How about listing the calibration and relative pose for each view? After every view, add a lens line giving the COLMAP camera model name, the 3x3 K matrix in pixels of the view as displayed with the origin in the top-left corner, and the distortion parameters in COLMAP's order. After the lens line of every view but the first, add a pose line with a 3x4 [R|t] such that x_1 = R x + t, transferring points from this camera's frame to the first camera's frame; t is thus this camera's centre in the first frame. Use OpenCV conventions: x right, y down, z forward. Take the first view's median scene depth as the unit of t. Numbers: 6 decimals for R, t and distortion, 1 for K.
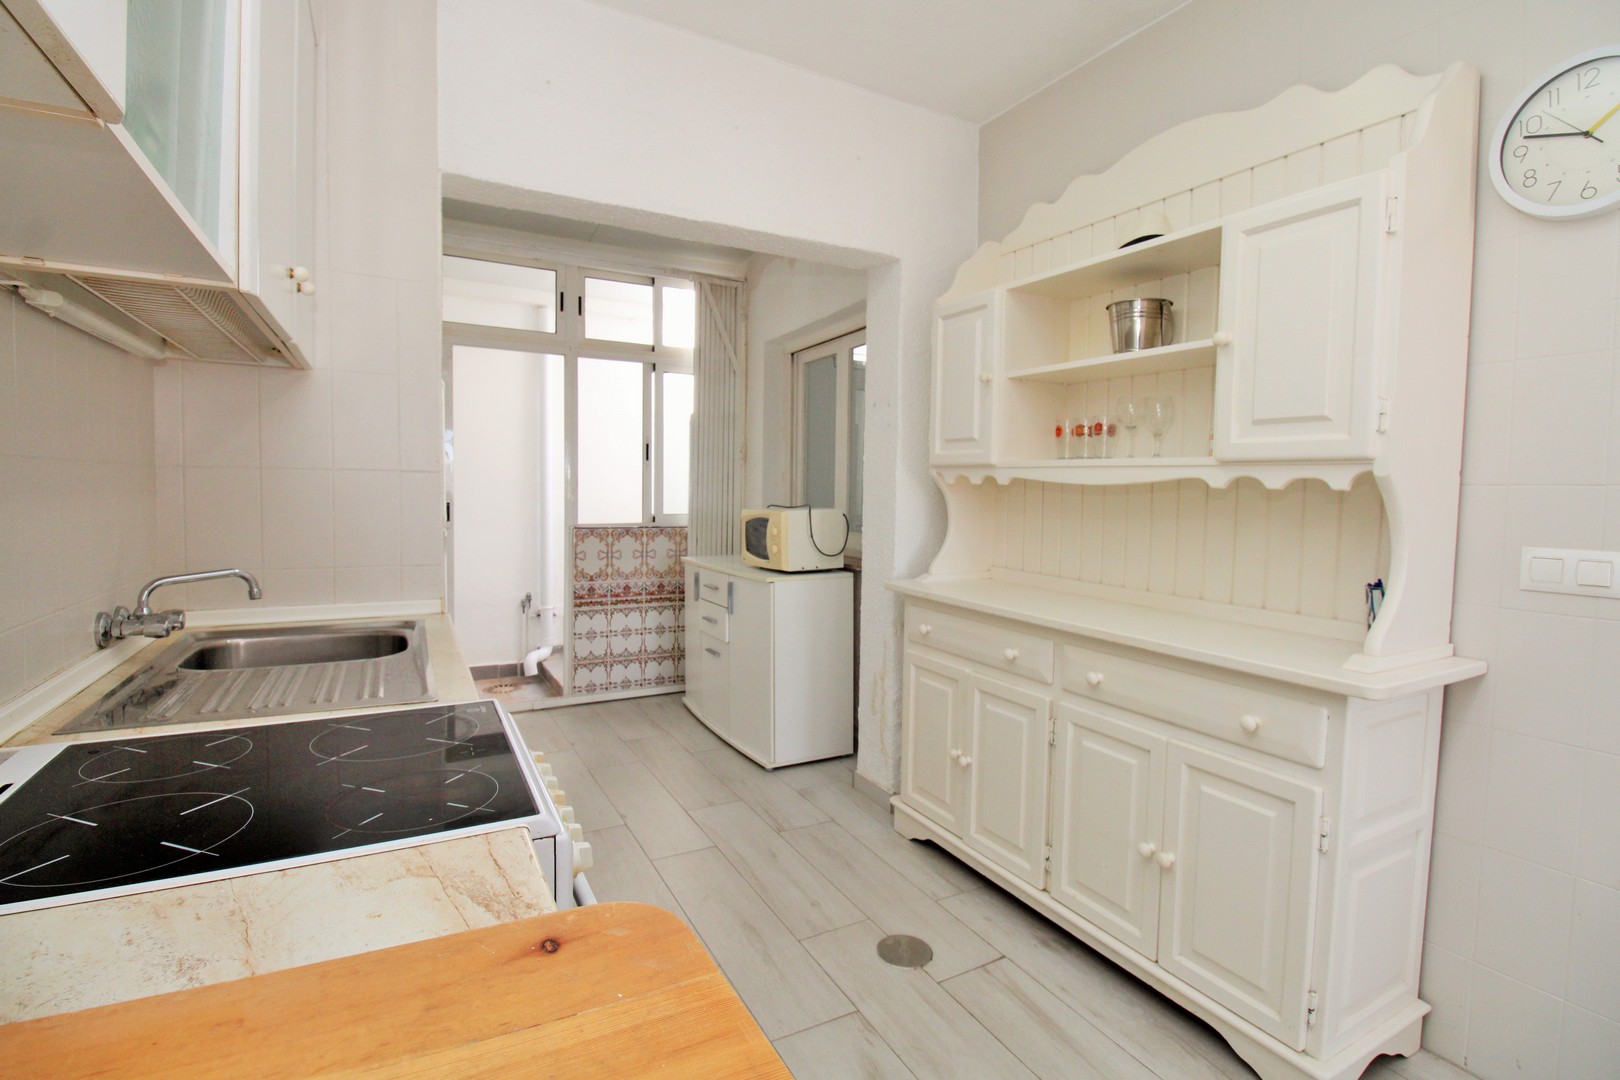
lens RADIAL K [[755.8, 0, 820.5], [0, 755.8, 525.1], [0, 0, 1]] dist [0.001793, -0.015389]
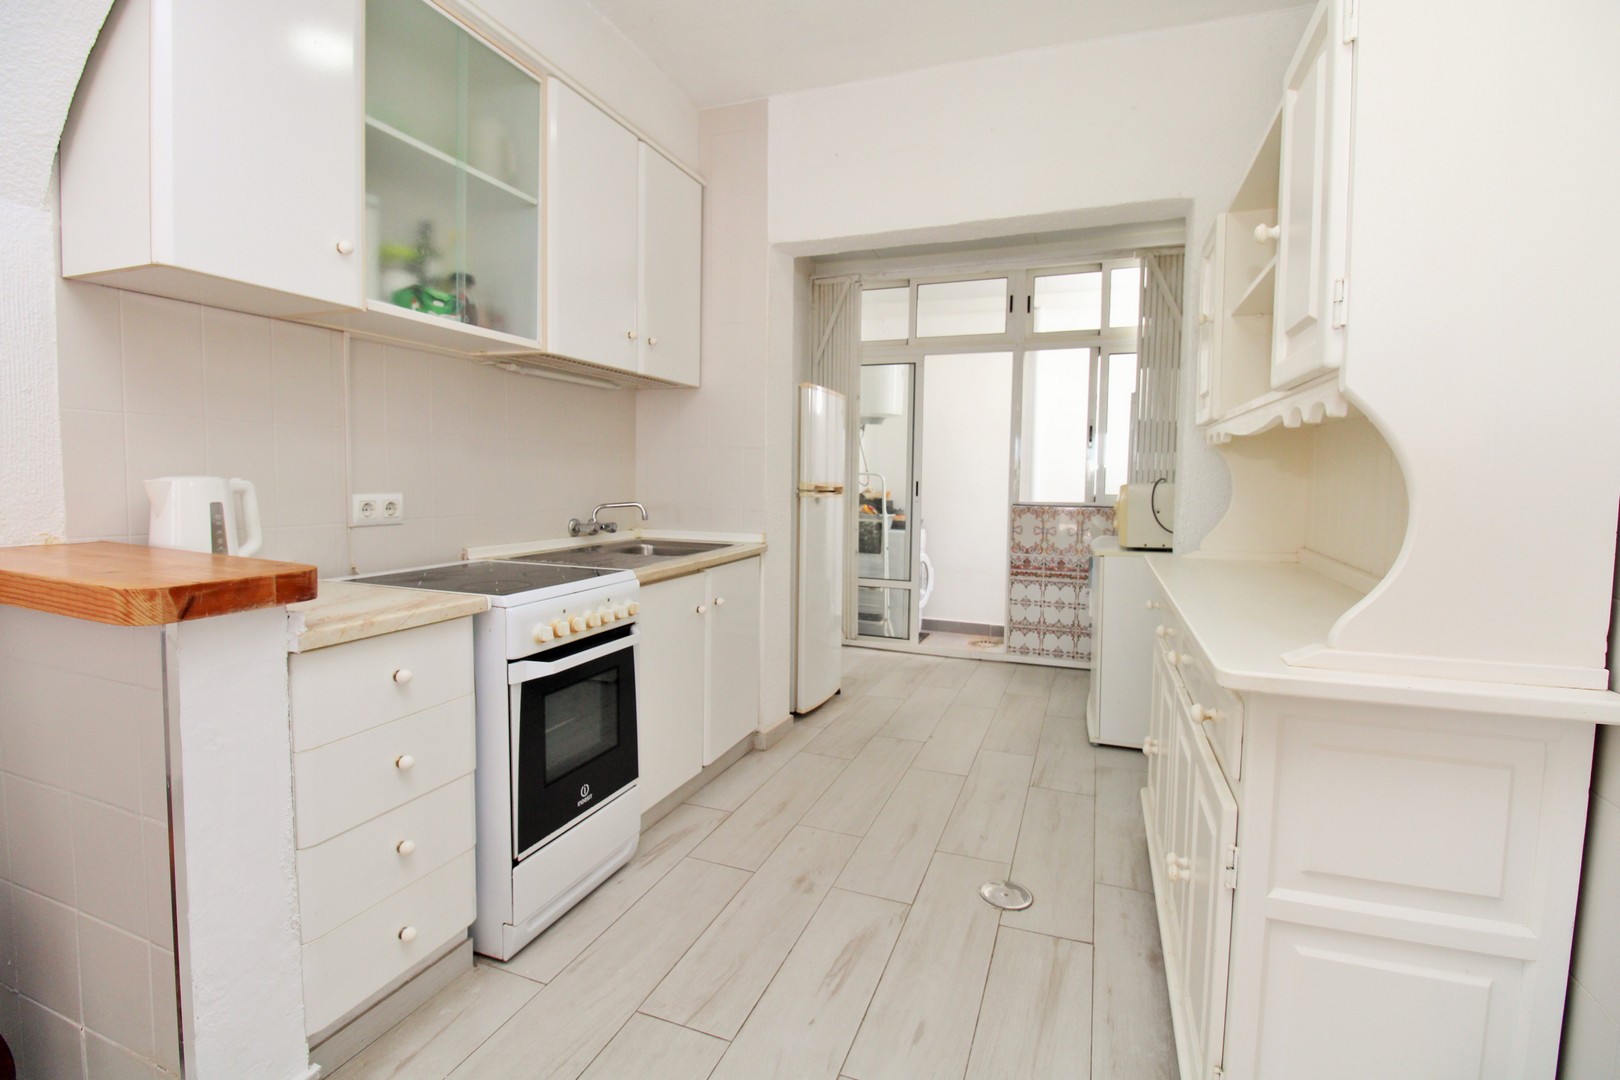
lens RADIAL K [[746.7, 0, 818.5], [0, 746.7, 524.5], [0, 0, 1]] dist [-0.001098, -0.011430]
pose [[0.646151, 0.039846, -0.762169, 0.323736], [-0.038577, 0.999065, 0.019526, 0.021999], [0.762234, 0.016785, 0.647084, 0.062186]]
